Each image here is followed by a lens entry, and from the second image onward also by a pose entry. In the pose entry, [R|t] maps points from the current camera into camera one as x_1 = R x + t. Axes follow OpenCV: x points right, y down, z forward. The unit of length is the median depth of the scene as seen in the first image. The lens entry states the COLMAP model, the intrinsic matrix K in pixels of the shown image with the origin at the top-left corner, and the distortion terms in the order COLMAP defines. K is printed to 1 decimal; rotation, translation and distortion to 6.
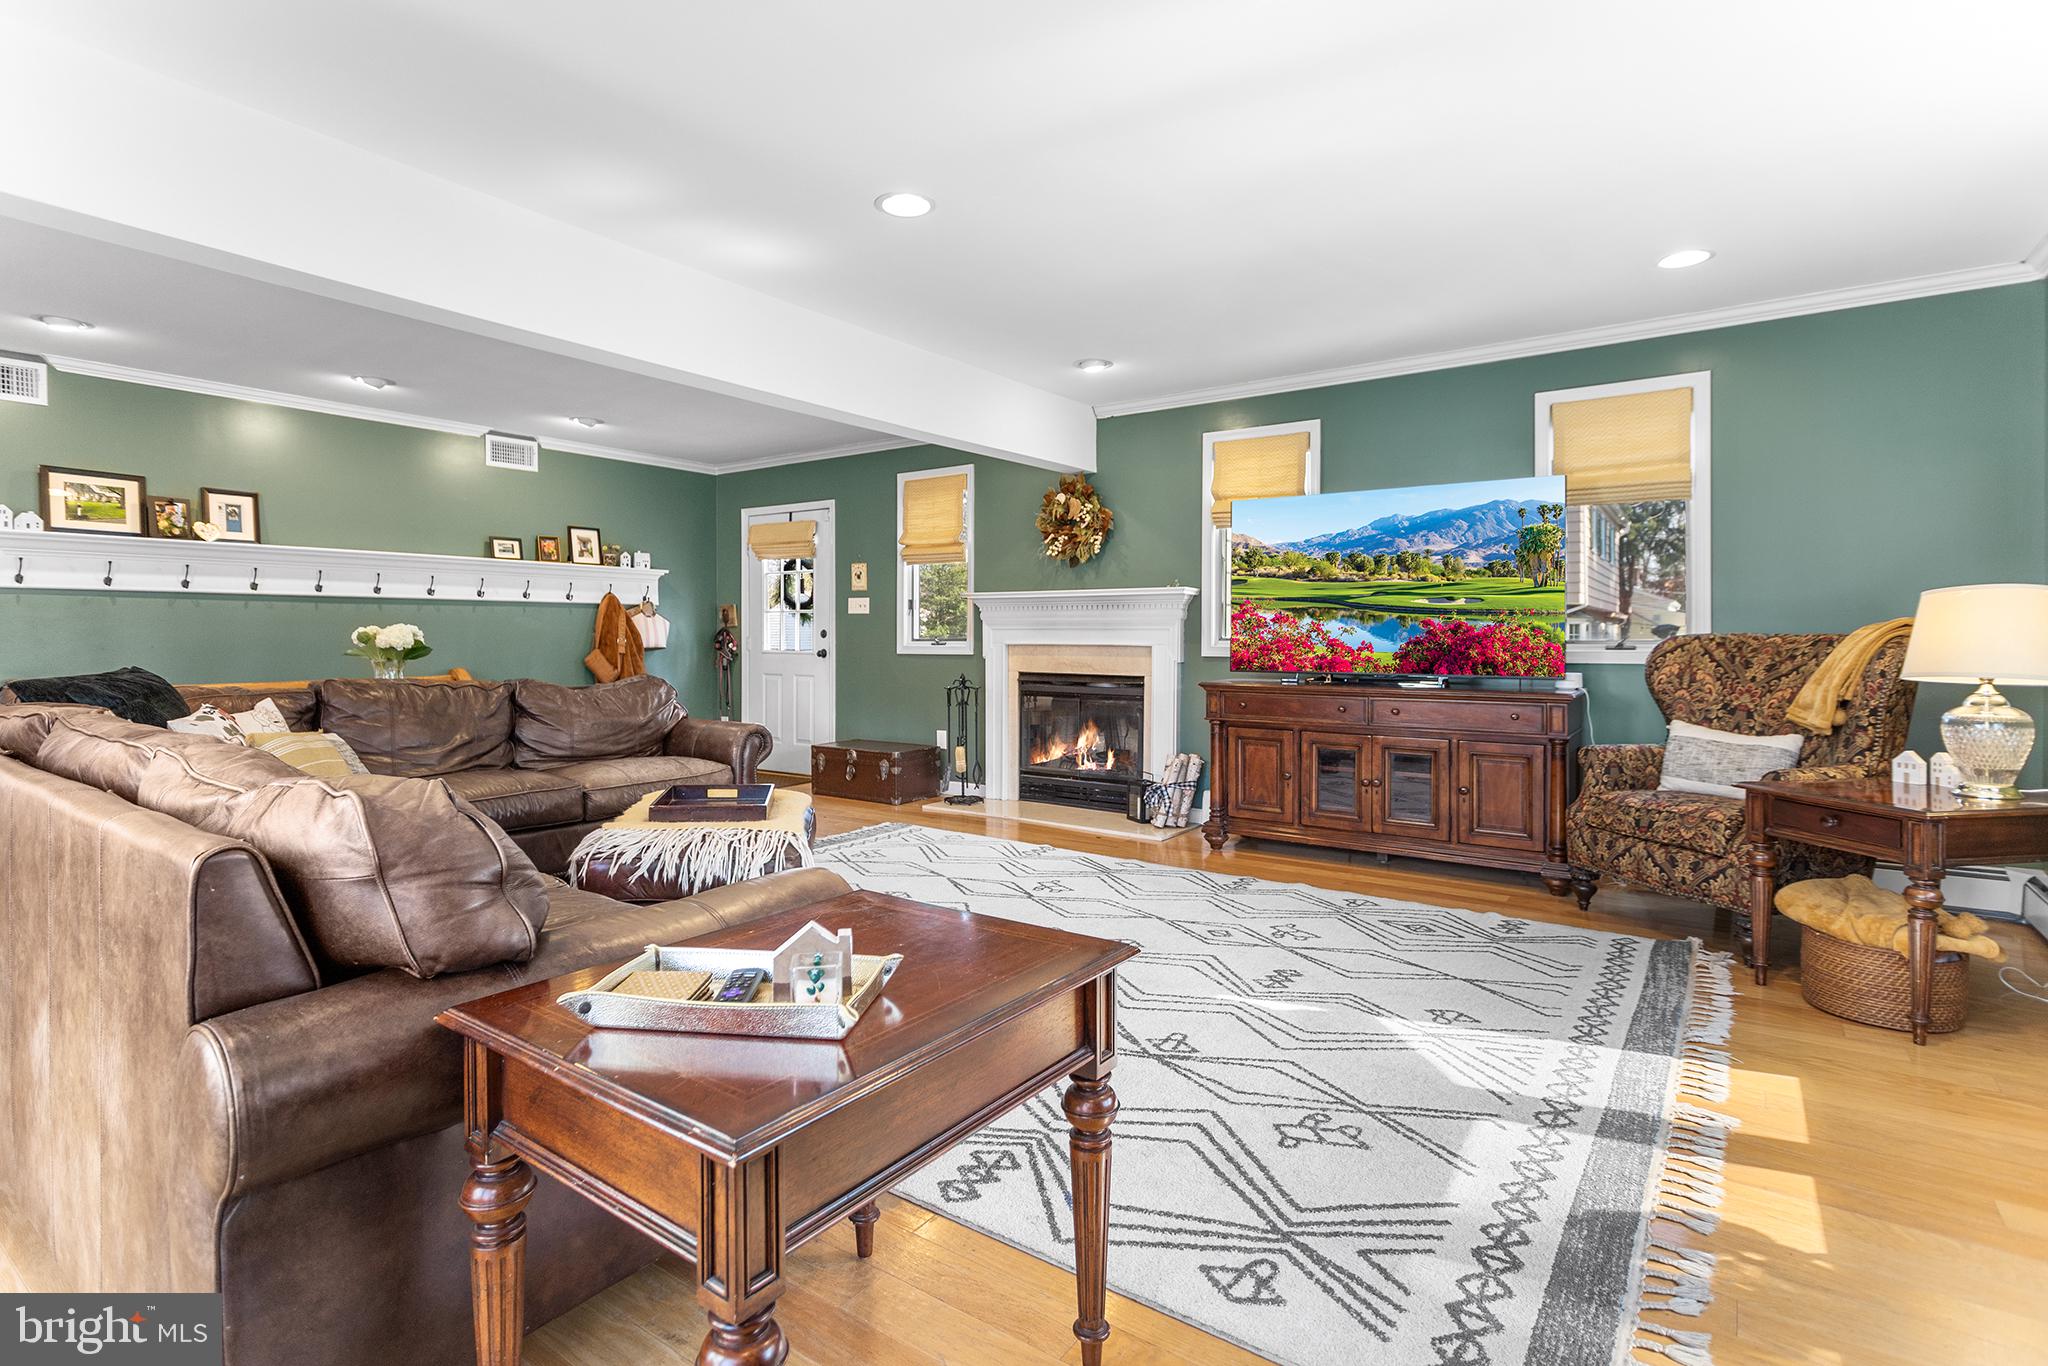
lens RADIAL K [[999.6, 0, 1022.9], [0, 999.6, 646.1], [0, 0, 1]] dist [0.000481, 0.000387]
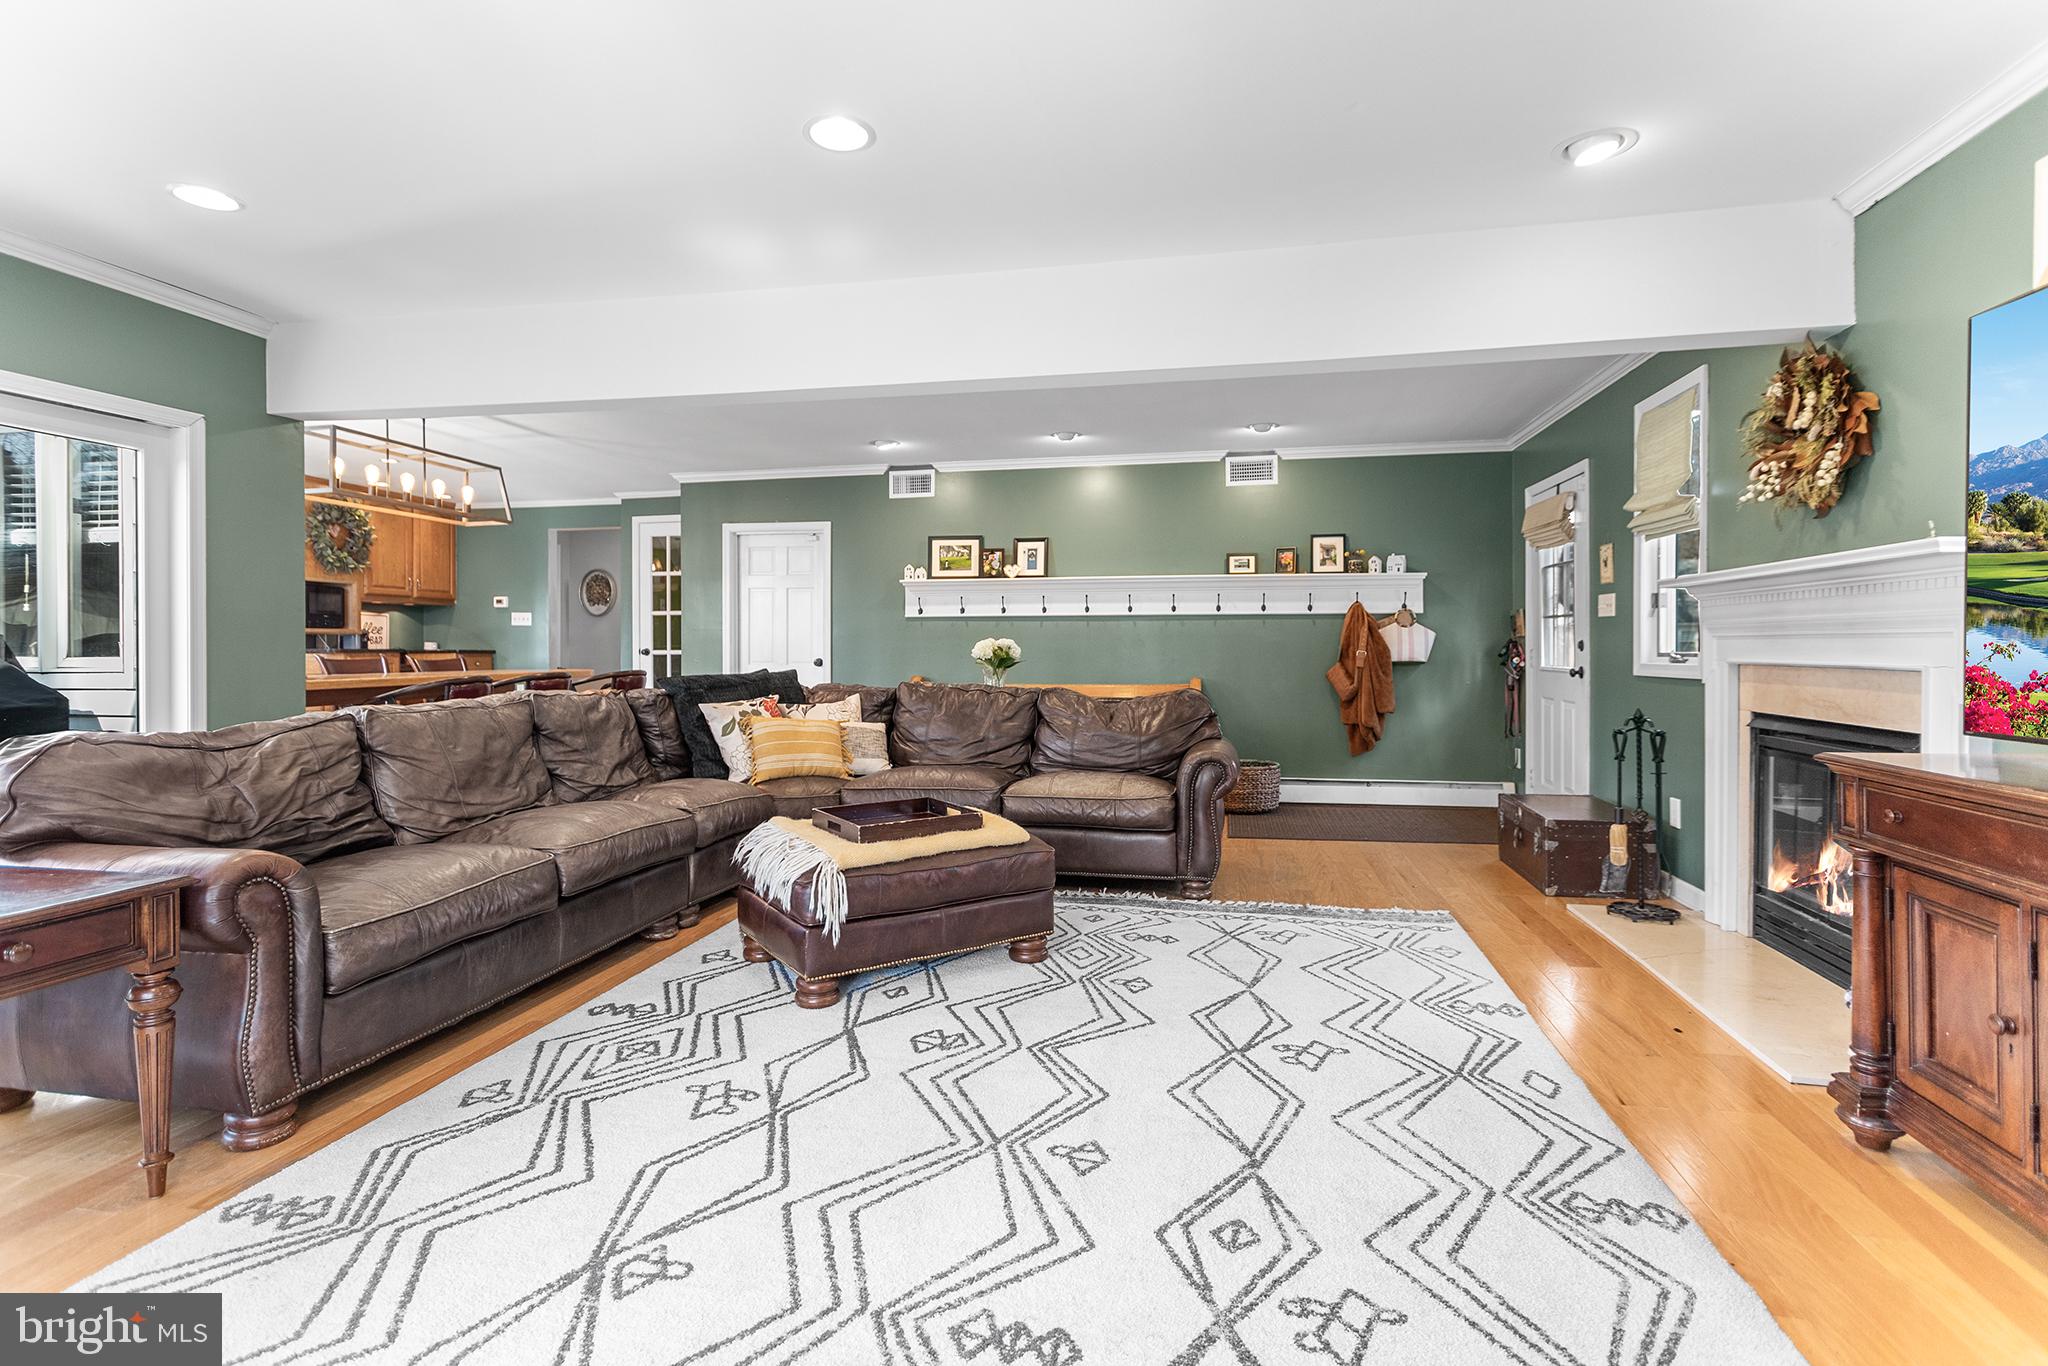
lens RADIAL K [[988.4, 0, 1015.6], [0, 988.4, 658.2], [0, 0, 1]] dist [0.000792, 0.000354]
pose [[0.404208, 0.008773, -0.914625, 0.341578], [-0.009532, 0.999940, 0.005379, -0.003412], [0.914618, 0.006544, 0.404267, 0.391013]]
